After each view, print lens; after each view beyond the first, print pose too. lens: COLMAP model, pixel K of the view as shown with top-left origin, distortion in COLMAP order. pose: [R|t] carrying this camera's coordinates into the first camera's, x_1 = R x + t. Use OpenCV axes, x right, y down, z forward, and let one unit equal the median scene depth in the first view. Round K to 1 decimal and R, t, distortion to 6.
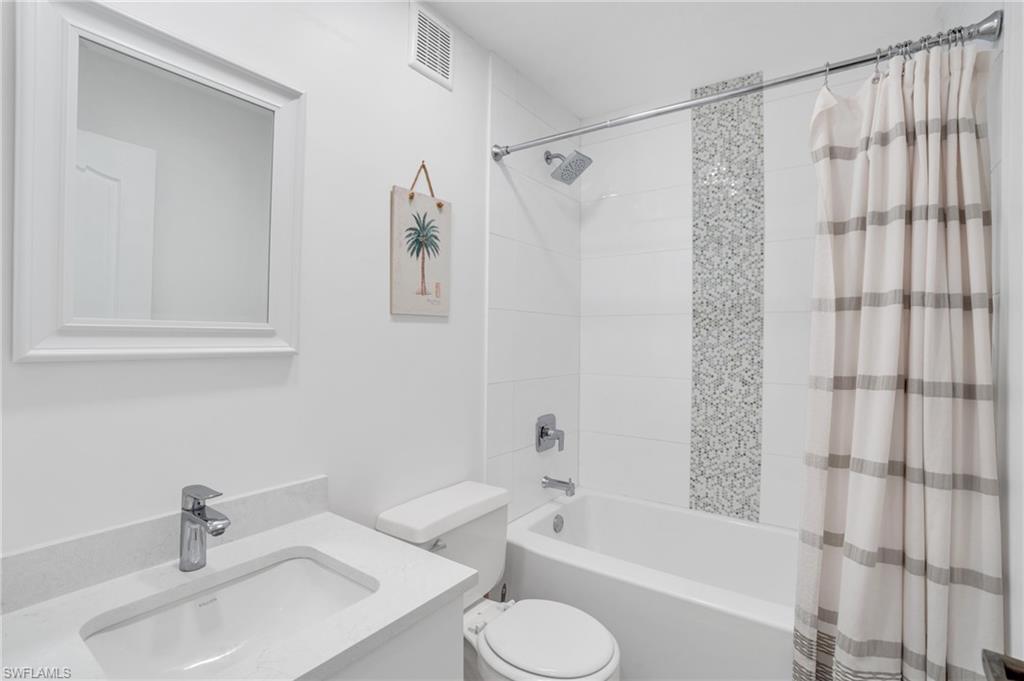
lens RADIAL K [[473.1, 0, 515.9], [0, 473.1, 341.4], [0, 0, 1]] dist [-0.032437, 0.002464]
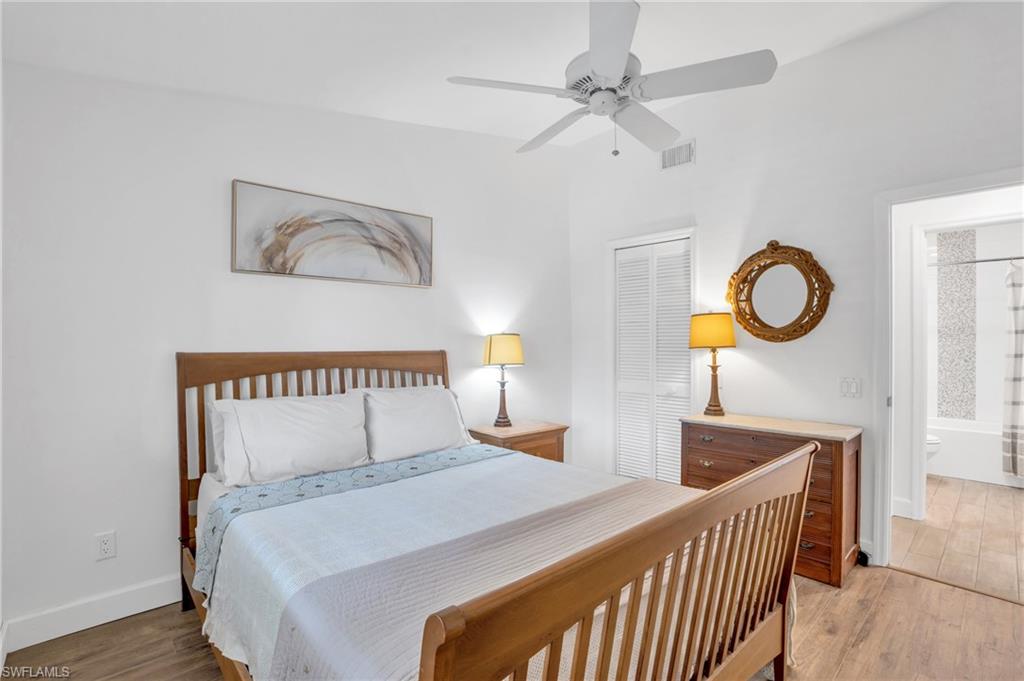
lens RADIAL K [[473.1, 0, 509.6], [0, 473.1, 341.2], [0, 0, 1]] dist [-0.032437, 0.002464]
pose [[0.979819, -0.006991, -0.199767, -1.634025], [0.005047, 0.999935, -0.010237, 0.000925], [0.199825, 0.009022, 0.979790, -2.160019]]
